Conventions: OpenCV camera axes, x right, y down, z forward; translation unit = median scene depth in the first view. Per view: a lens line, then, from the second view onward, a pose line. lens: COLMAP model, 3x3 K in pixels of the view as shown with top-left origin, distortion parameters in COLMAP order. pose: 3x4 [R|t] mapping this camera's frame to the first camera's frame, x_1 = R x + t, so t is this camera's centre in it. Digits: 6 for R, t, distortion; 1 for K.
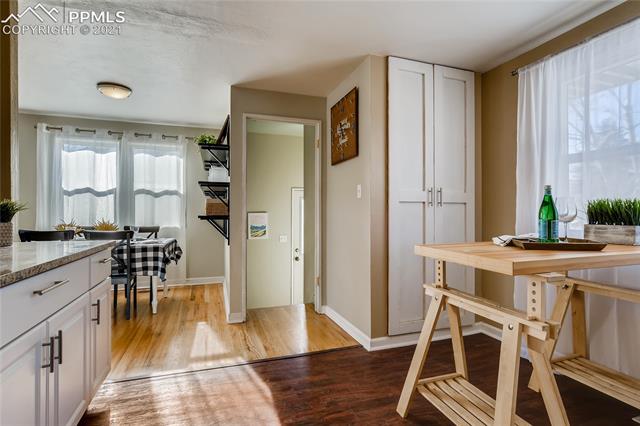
lens RADIAL K [[322.1, 0, 308.6], [0, 322.1, 213.0], [0, 0, 1]] dist [-0.006357, 0.004761]
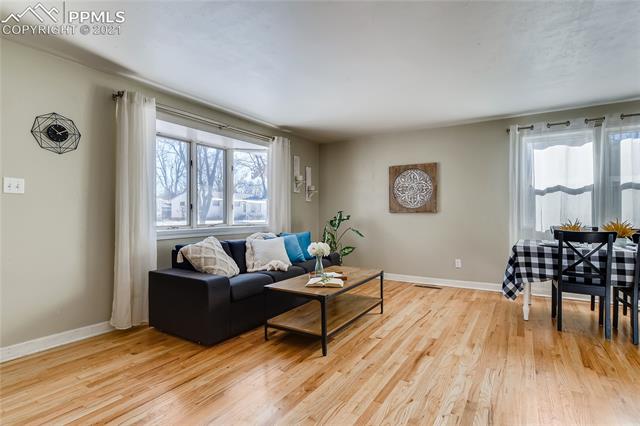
lens RADIAL K [[322.1, 0, 315.5], [0, 322.1, 213.9], [0, 0, 1]] dist [-0.006357, 0.004761]
pose [[0.624736, -0.002019, -0.780833, -0.404374], [-0.001099, 0.999993, -0.003466, 0.006439], [0.780835, 0.003023, 0.624730, -0.121415]]
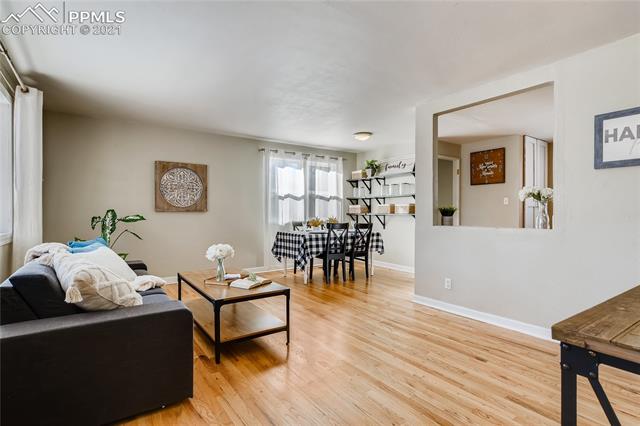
lens RADIAL K [[322.1, 0, 320.0], [0, 322.1, 213.4], [0, 0, 1]] dist [-0.006357, 0.004761]
pose [[0.959813, -0.001310, 0.280639, -0.949210], [0.001380, 0.999999, -0.000051, 0.004343], [-0.280639, 0.000436, 0.959813, -0.360374]]
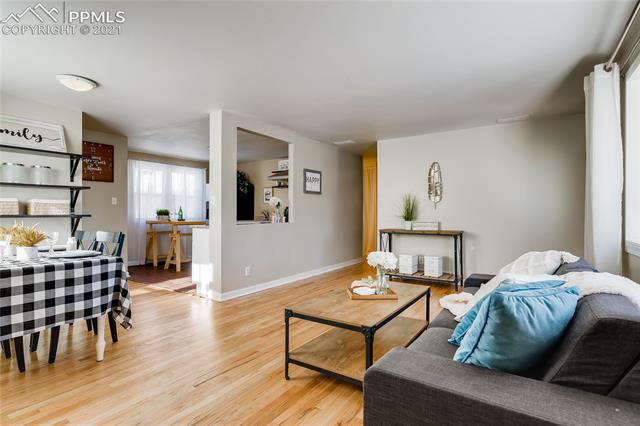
lens RADIAL K [[322.1, 0, 319.7], [0, 322.1, 213.2], [0, 0, 1]] dist [-0.006357, 0.004761]
pose [[-0.605635, -0.002222, 0.795739, -1.341451], [0.000453, 0.999995, 0.003137, -0.000879], [-0.795742, 0.002260, -0.605631, 0.760869]]
